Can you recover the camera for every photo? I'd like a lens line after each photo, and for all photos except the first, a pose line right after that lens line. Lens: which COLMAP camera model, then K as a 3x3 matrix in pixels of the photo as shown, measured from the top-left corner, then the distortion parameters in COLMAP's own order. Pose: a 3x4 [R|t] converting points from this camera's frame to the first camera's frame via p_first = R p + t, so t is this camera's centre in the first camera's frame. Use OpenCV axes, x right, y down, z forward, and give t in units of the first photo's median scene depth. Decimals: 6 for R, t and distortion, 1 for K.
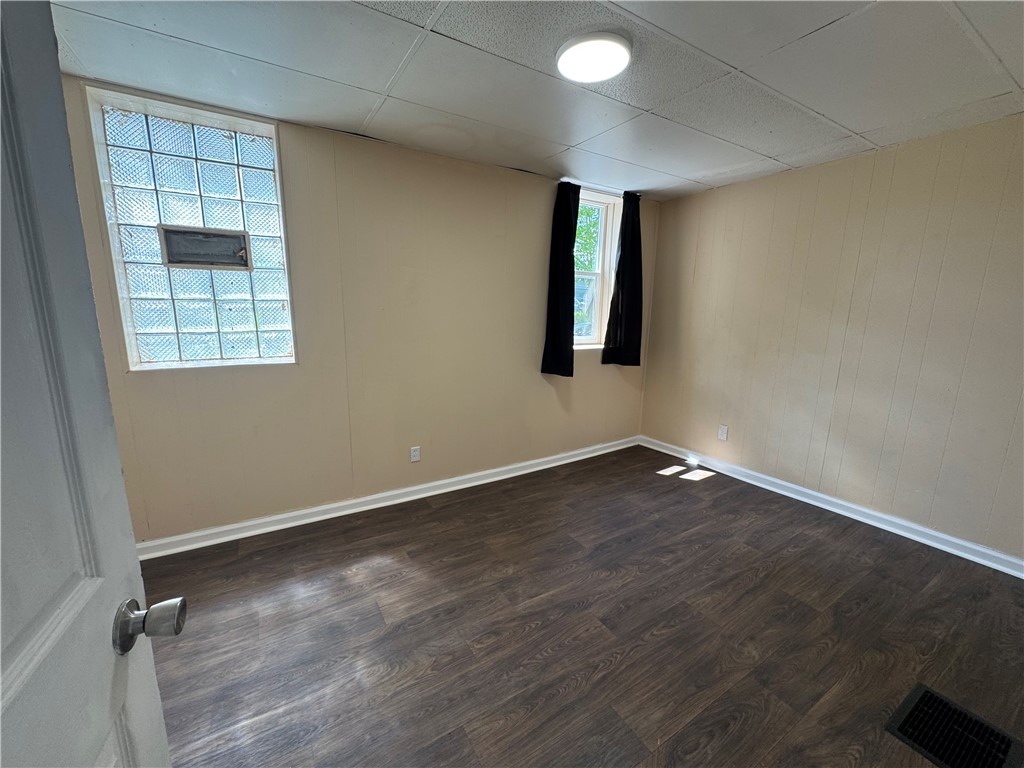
lens RADIAL K [[411.2, 0, 512.5], [0, 411.2, 380.7], [0, 0, 1]] dist [-0.003077, 0.000008]
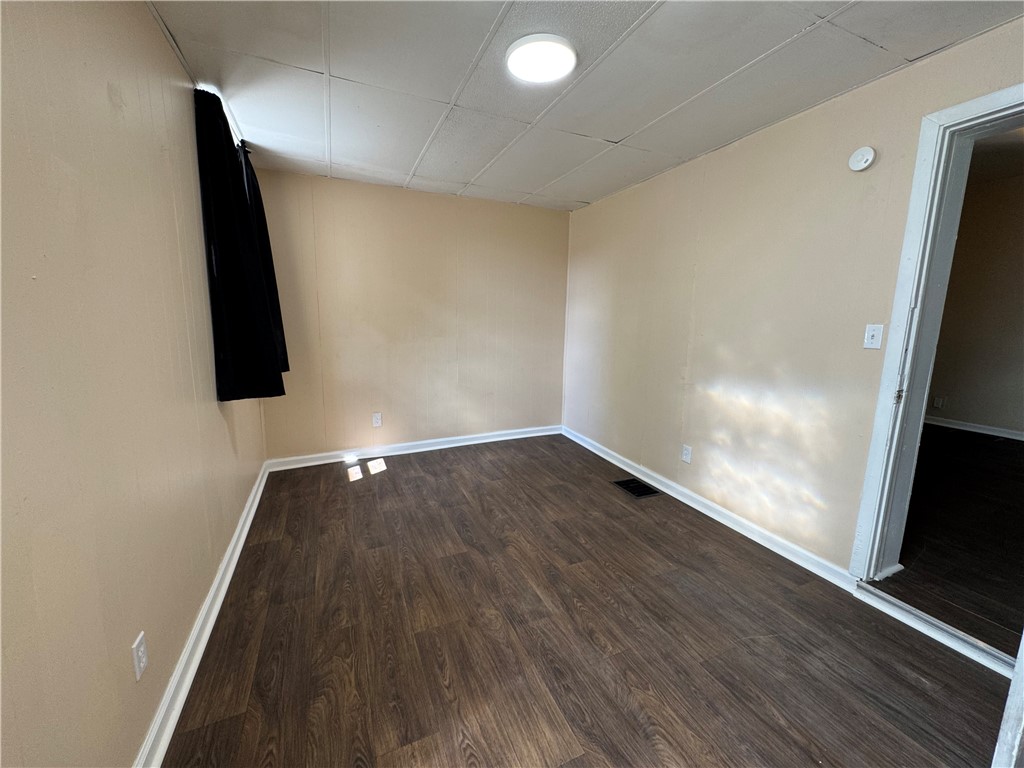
lens RADIAL K [[411.2, 0, 515.1], [0, 411.2, 378.2], [0, 0, 1]] dist [-0.003077, 0.000008]
pose [[0.126957, -0.159352, 0.979024, -0.679981], [0.163139, 0.976925, 0.137855, -0.096287], [-0.978401, 0.142216, 0.150024, 0.706400]]
